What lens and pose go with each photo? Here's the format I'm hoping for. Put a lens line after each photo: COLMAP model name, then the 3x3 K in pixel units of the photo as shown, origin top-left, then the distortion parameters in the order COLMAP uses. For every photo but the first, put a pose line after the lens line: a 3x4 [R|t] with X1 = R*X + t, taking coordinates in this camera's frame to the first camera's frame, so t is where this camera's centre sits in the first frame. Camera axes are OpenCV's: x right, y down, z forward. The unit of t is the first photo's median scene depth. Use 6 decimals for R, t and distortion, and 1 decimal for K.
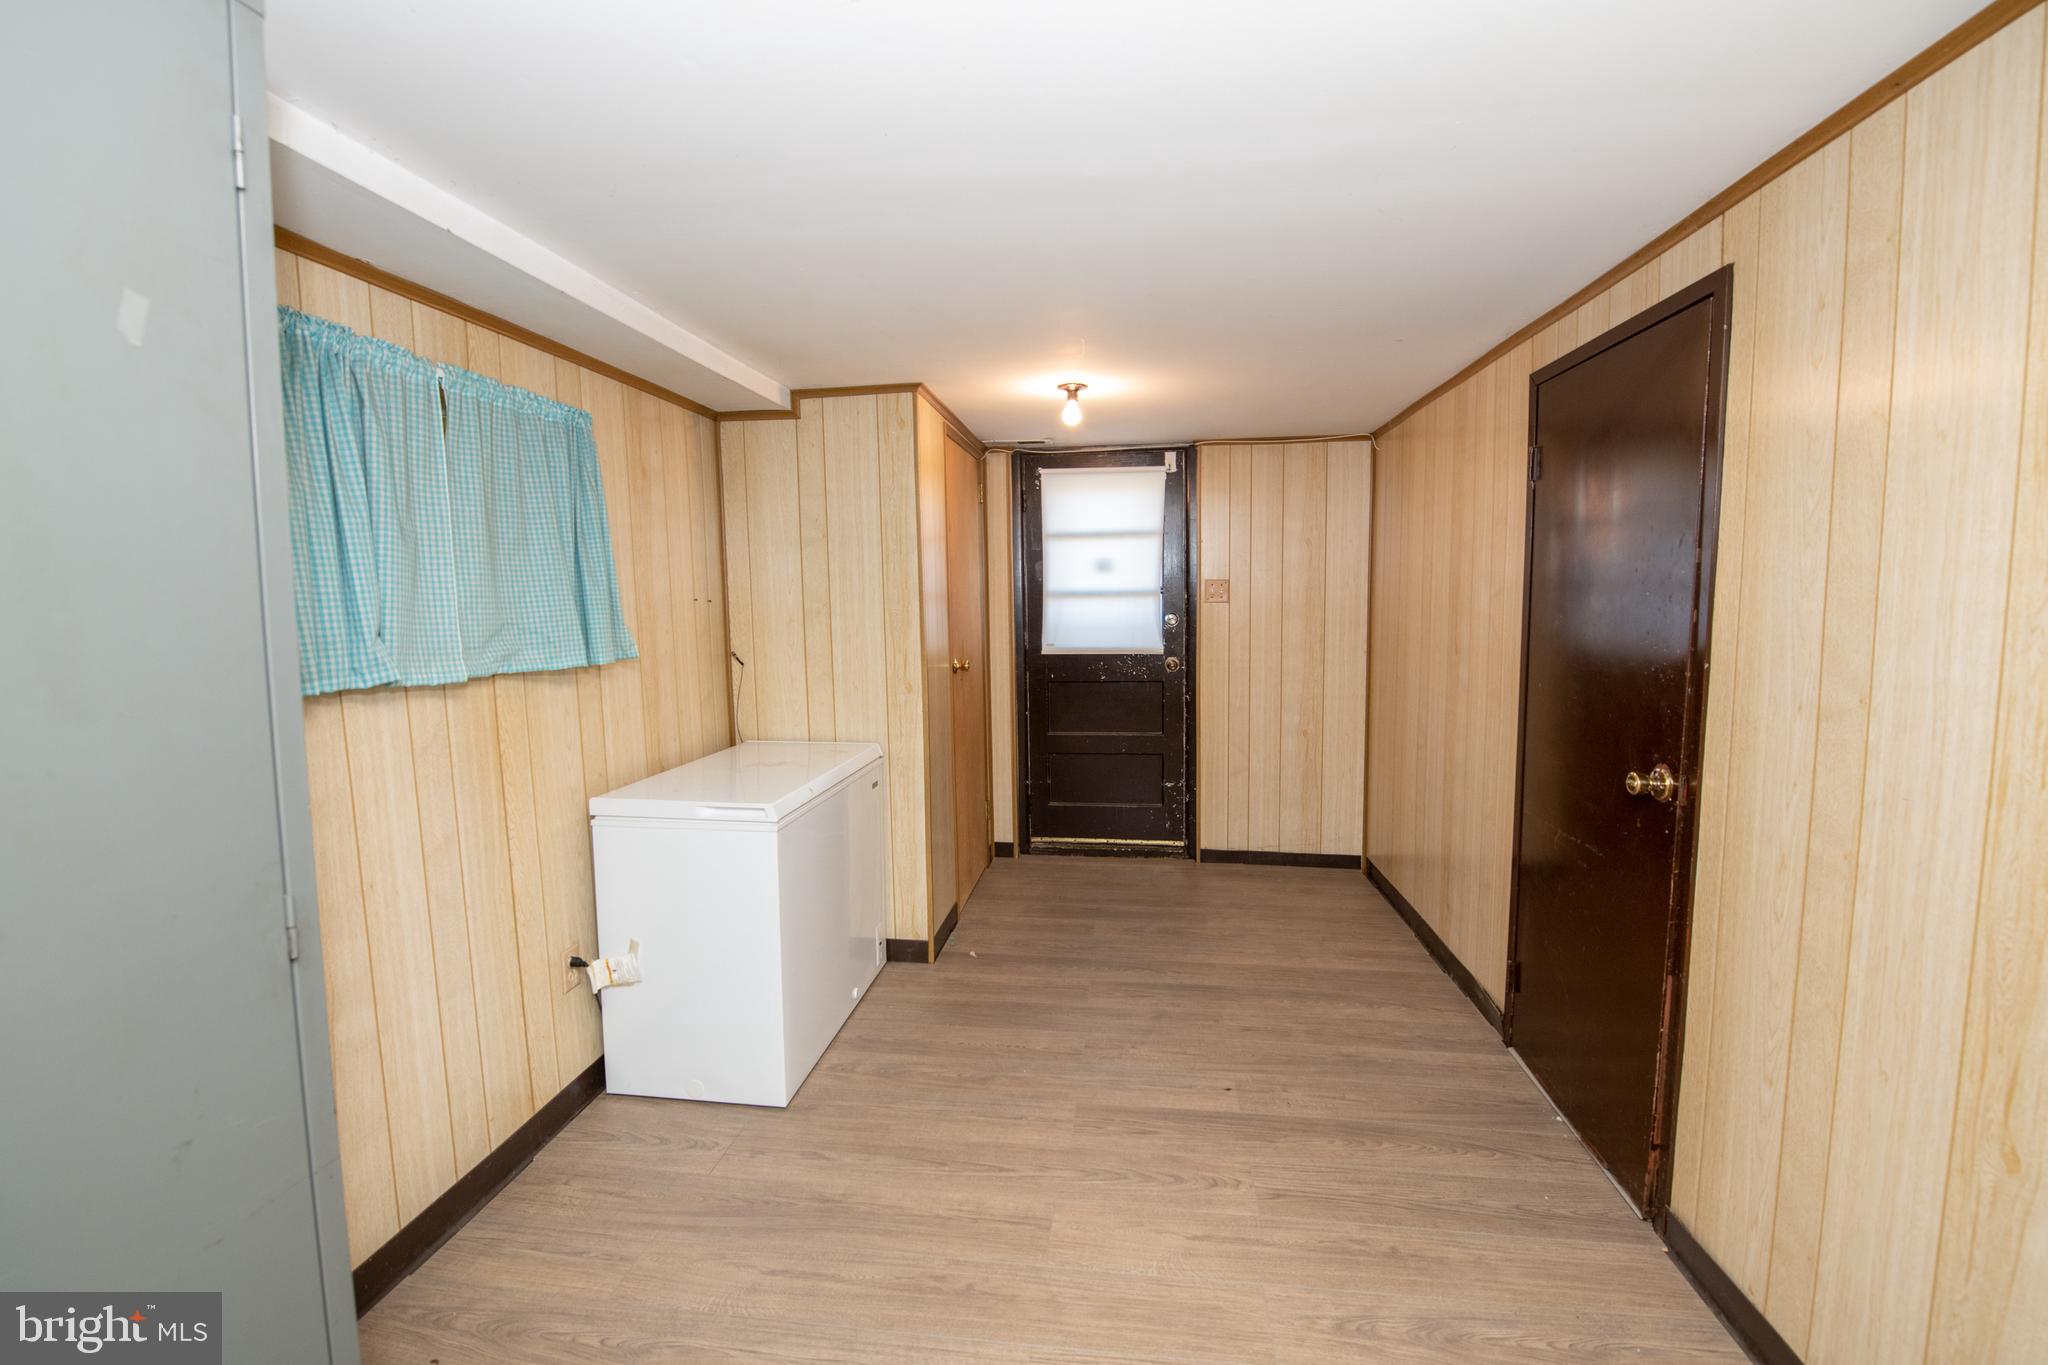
lens RADIAL K [[847.8, 0, 1033.0], [0, 847.8, 677.2], [0, 0, 1]] dist [-0.021654, -0.000344]
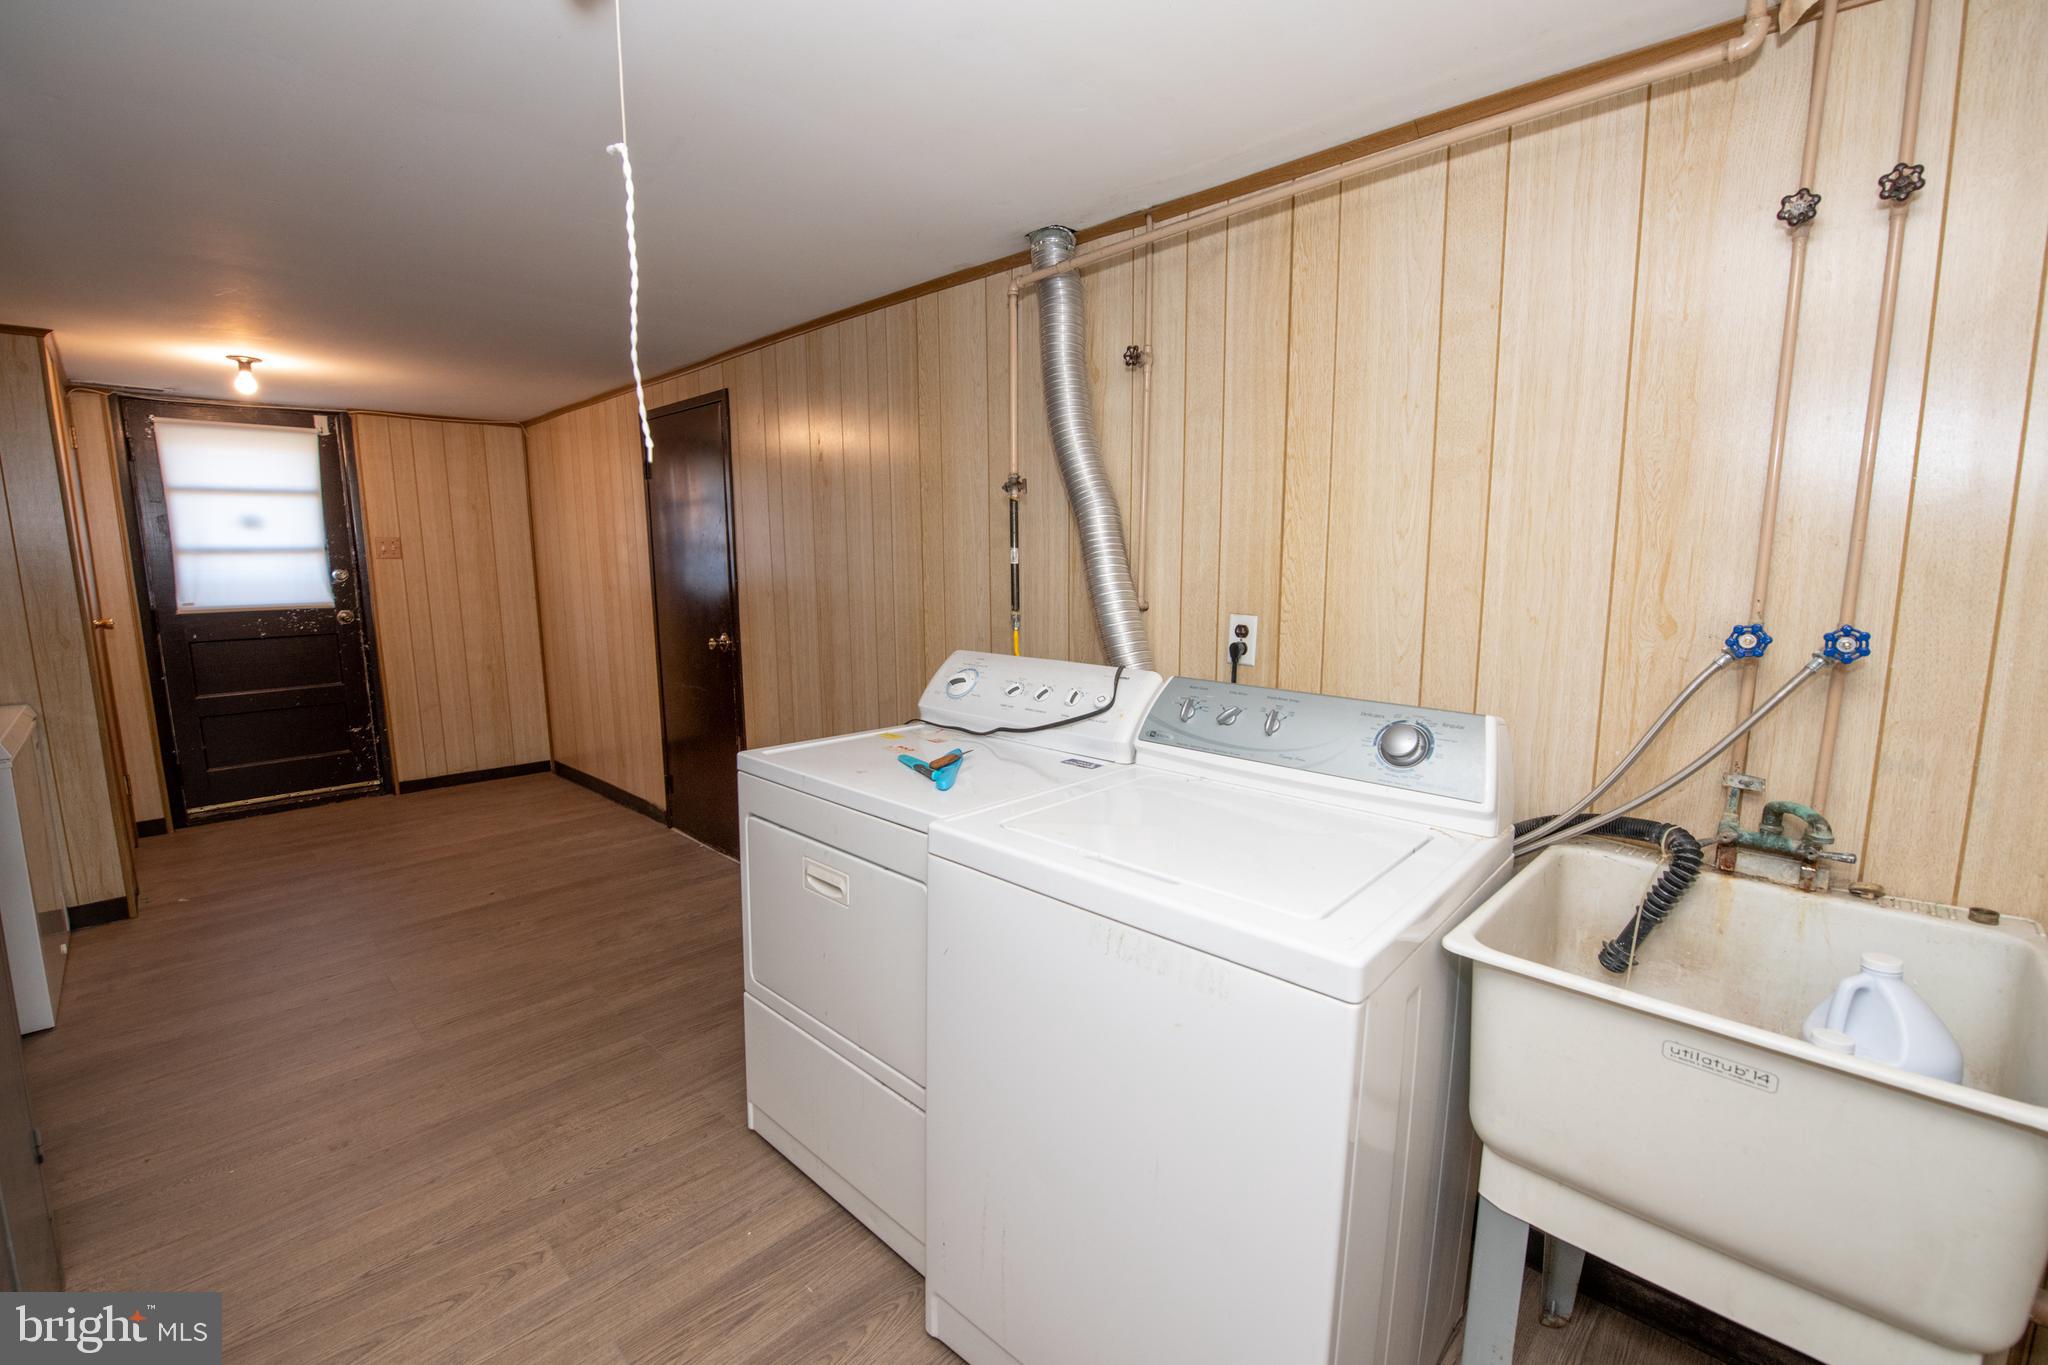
lens RADIAL K [[847.8, 0, 1033.0], [0, 847.8, 677.2], [0, 0, 1]] dist [-0.021654, -0.000344]
pose [[0.584949, -0.107925, 0.803857, -0.191646], [0.075577, 0.994048, 0.078464, 0.045254], [-0.807541, 0.014855, 0.589624, -0.334911]]
